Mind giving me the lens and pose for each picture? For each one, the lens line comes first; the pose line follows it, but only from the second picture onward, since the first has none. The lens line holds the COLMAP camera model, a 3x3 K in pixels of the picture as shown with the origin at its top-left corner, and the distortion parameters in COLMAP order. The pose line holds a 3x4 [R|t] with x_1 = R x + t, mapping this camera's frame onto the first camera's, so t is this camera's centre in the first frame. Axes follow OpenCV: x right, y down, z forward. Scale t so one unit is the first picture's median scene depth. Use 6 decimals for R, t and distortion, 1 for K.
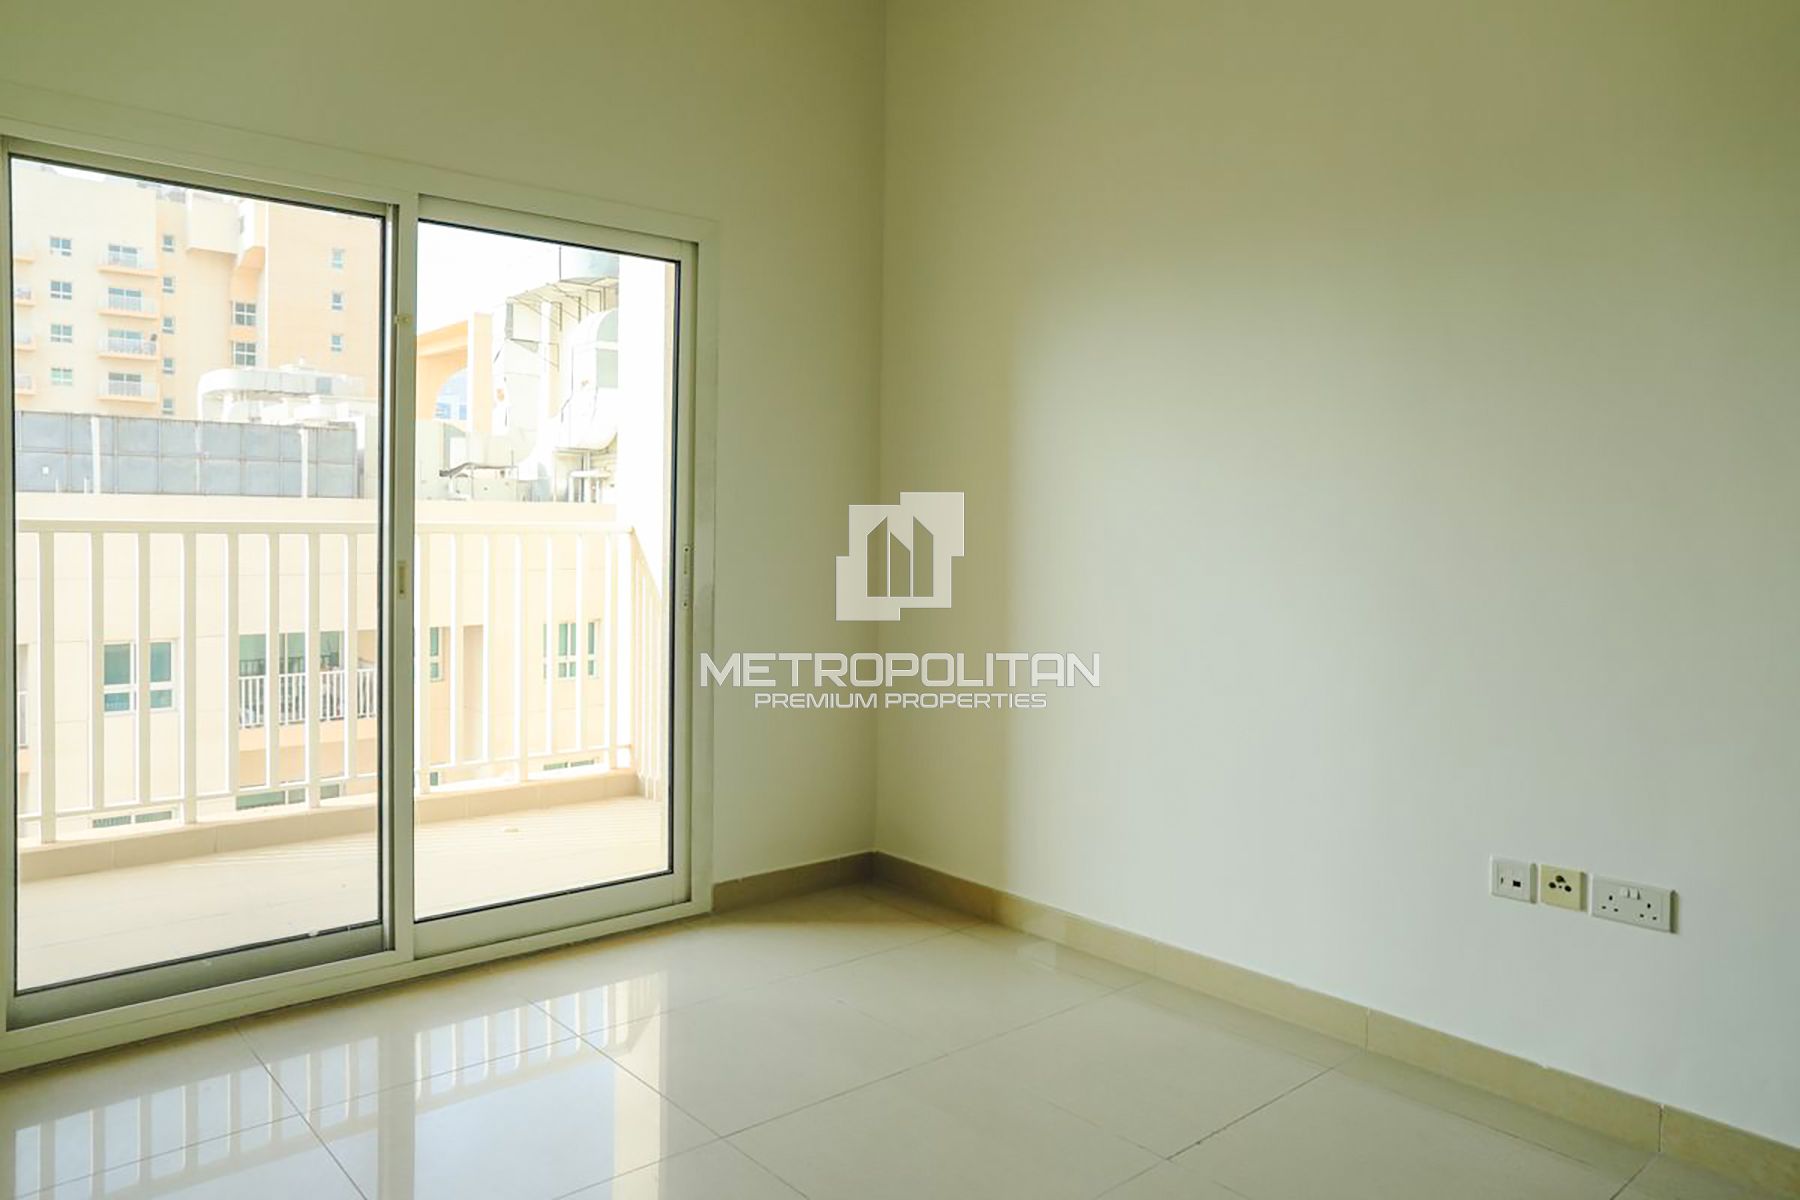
lens RADIAL K [[1272.8, 0, 899.9], [0, 1272.8, 548.7], [0, 0, 1]] dist [0.021613, 0.002348]
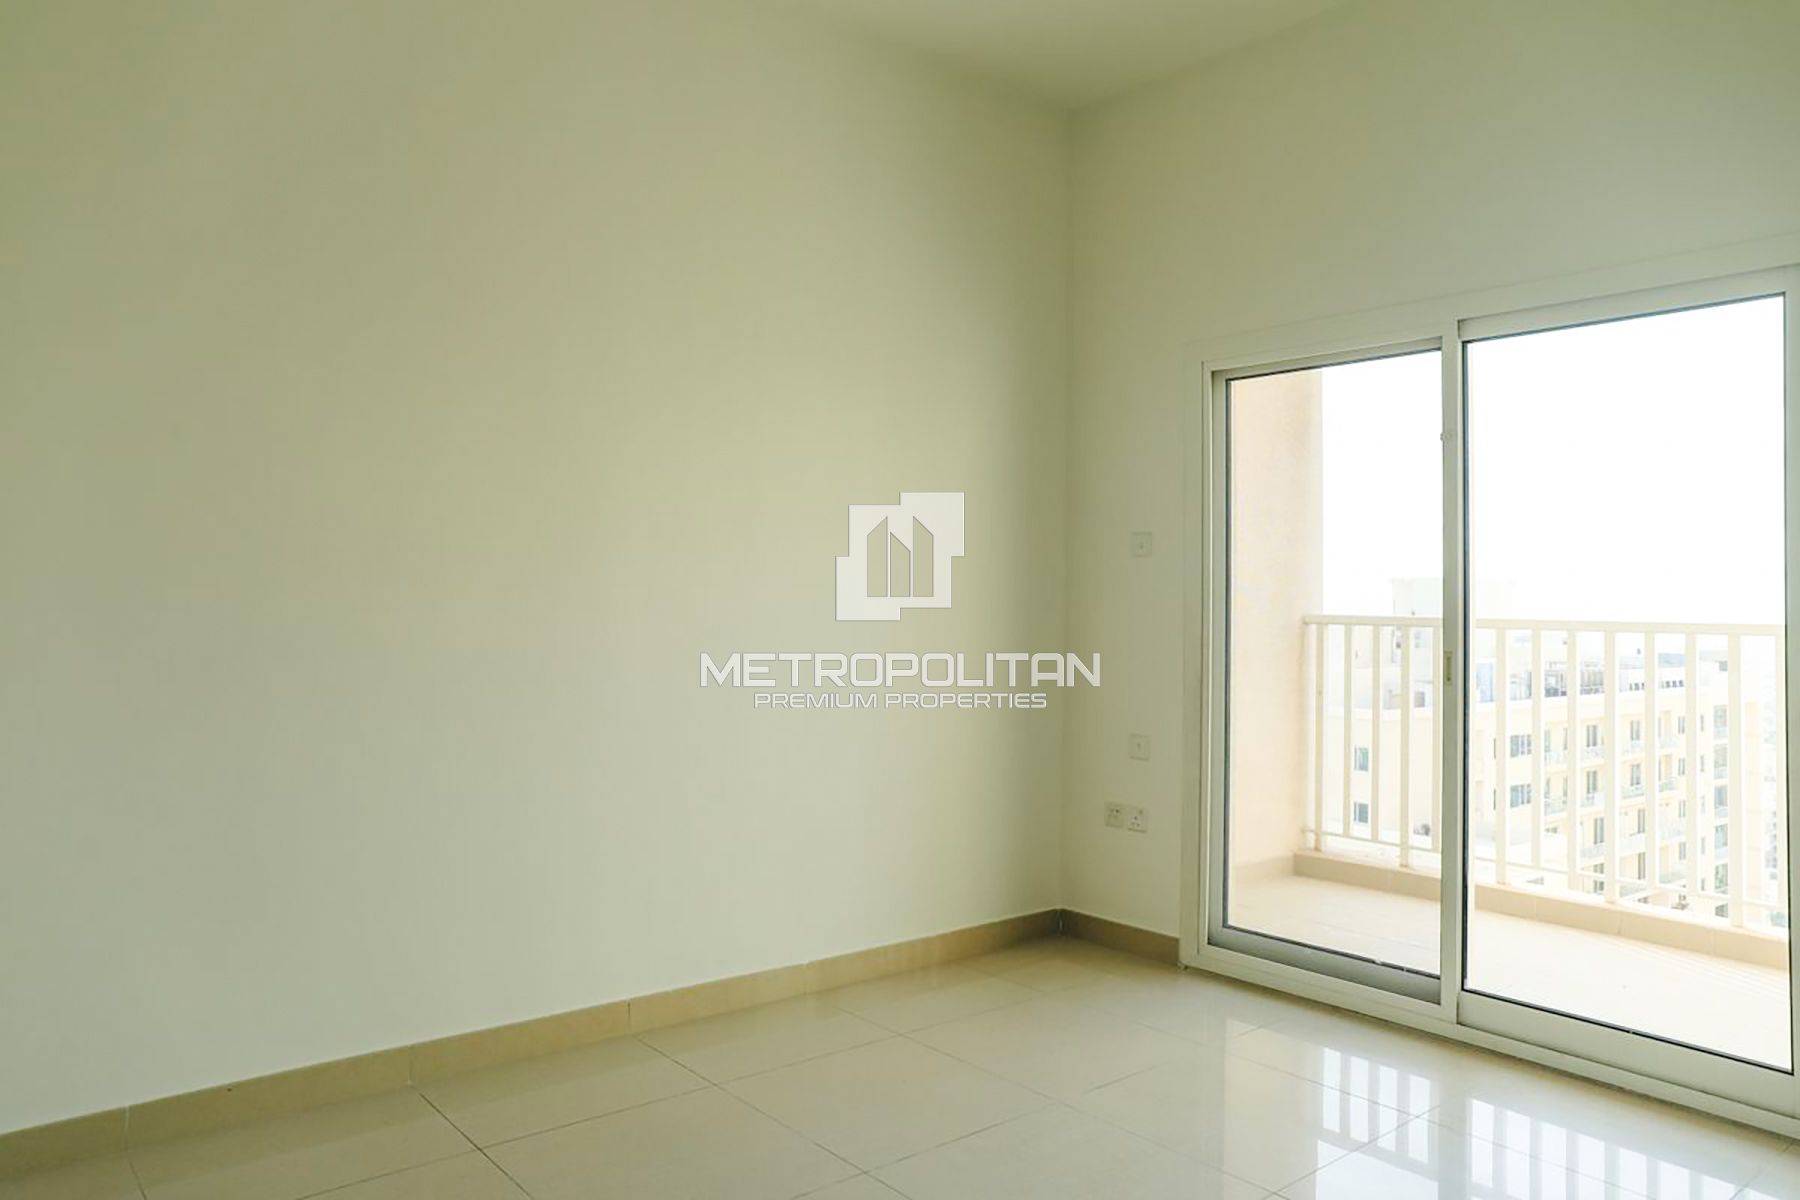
lens RADIAL K [[1248.0, 0, 900.0], [0, 1248.0, 600.0], [0, 0, 1]] dist [0.000499, 0.000987]
pose [[-0.005299, -0.011752, -0.999917, 0.680551], [-0.037831, 0.999217, -0.011543, -0.005248], [0.999270, 0.037767, -0.005739, 0.525550]]
